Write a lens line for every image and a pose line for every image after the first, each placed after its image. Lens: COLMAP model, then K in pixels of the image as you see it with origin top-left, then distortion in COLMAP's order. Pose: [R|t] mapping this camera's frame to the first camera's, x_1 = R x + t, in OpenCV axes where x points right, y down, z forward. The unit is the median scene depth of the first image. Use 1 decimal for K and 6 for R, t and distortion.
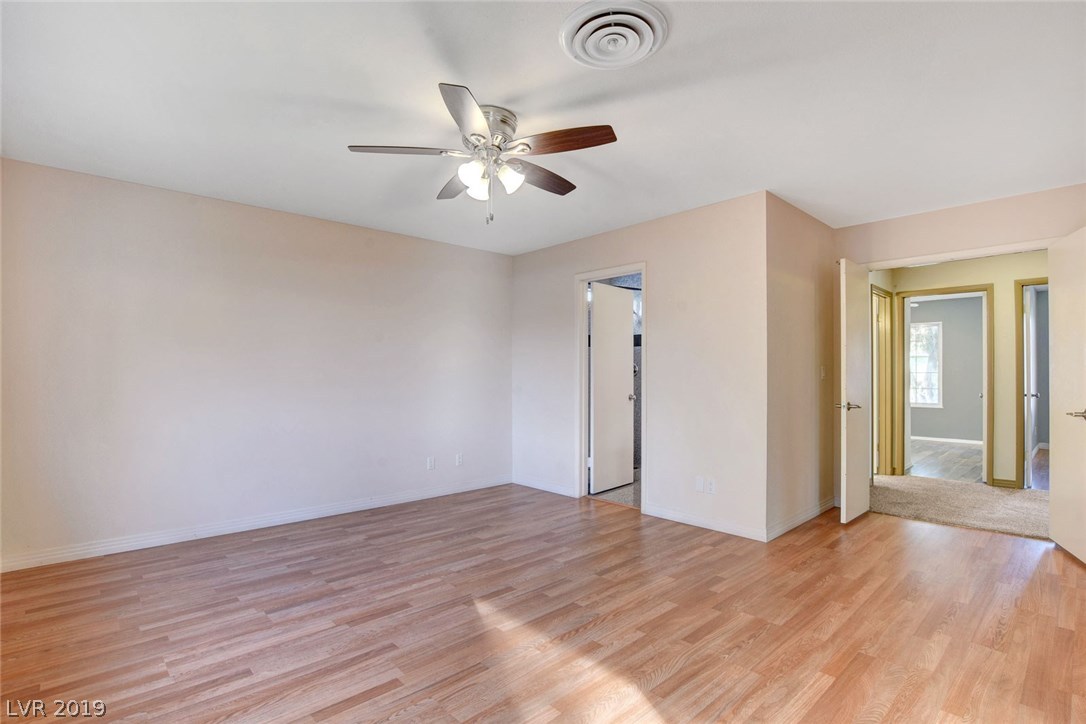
lens RADIAL K [[529.1, 0, 554.7], [0, 529.1, 360.5], [0, 0, 1]] dist [-0.028365, 0.000228]
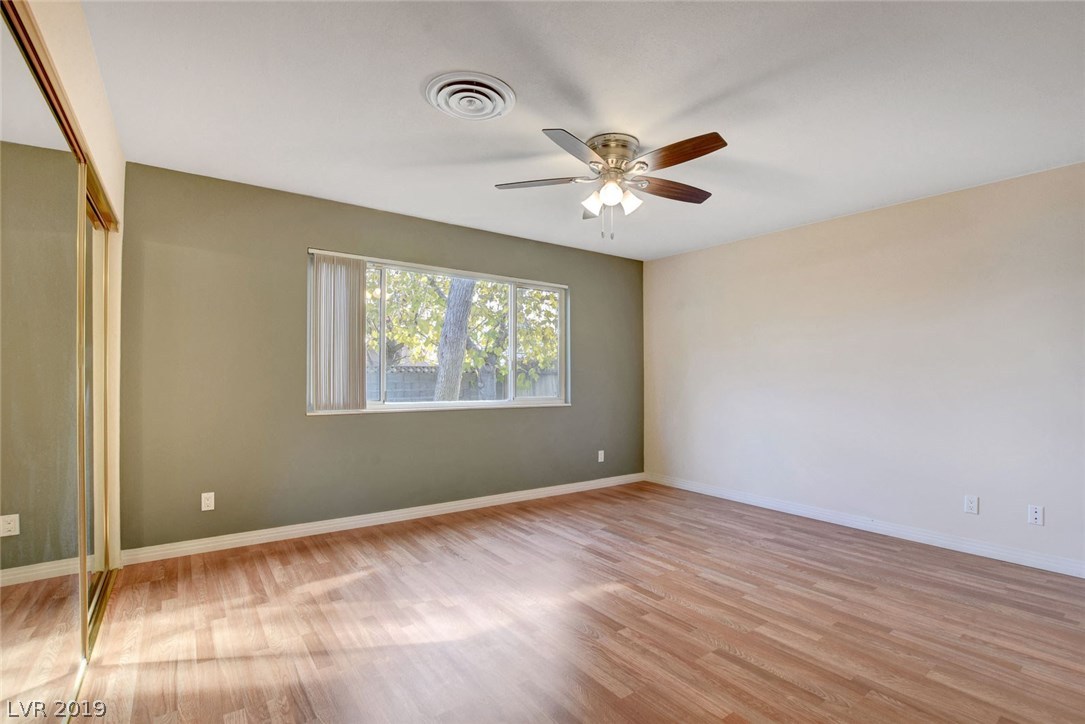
lens RADIAL K [[505.9, 0, 545.0], [0, 505.9, 370.1], [0, 0, 1]] dist [-0.024865, 0.001177]
pose [[-0.131599, -0.010808, -0.991244, 0.841574], [0.020083, 0.999706, -0.013567, 0.023393], [0.991100, -0.021693, -0.131343, 0.902466]]
